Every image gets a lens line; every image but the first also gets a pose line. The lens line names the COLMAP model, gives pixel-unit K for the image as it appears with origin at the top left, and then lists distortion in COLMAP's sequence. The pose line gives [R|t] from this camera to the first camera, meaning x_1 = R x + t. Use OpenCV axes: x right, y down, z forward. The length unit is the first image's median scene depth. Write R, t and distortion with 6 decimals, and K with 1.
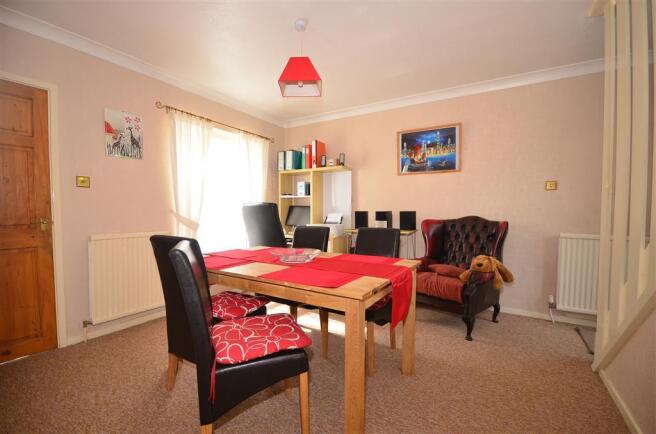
lens RADIAL K [[290.0, 0, 328.0], [0, 290.0, 217.0], [0, 0, 1]] dist [0.000953, 0.000411]
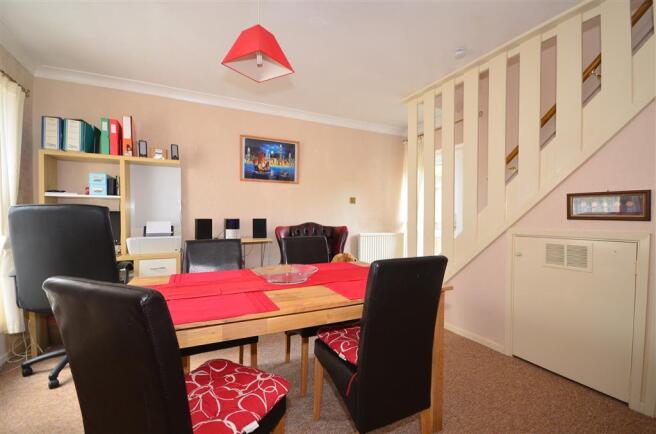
lens RADIAL K [[290.0, 0, 328.0], [0, 290.0, 217.0], [0, 0, 1]] dist [0.000953, 0.000411]
pose [[0.548001, -0.001068, 0.836477, -0.408432], [0.014699, 0.999857, -0.008353, -0.012976], [-0.836349, 0.016873, 0.547938, 0.253504]]
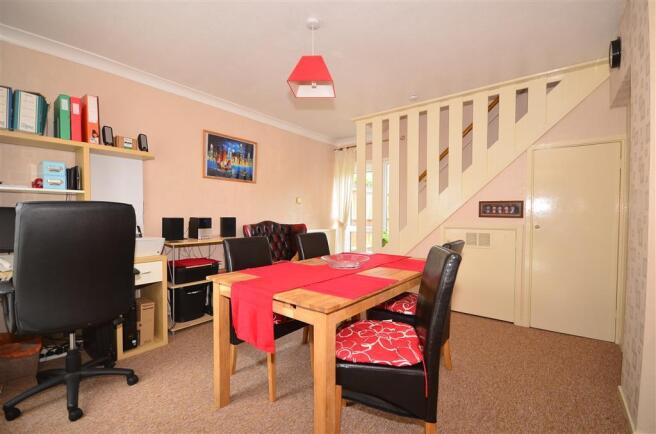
lens RADIAL K [[293.4, 0, 328.0], [0, 293.4, 217.0], [0, 0, 1]] dist [-0.000199, -0.000291]
pose [[0.122038, -0.006683, 0.992503, -0.642841], [0.017681, 0.999833, 0.004558, -0.018875], [-0.992368, 0.016992, 0.122136, 0.523092]]
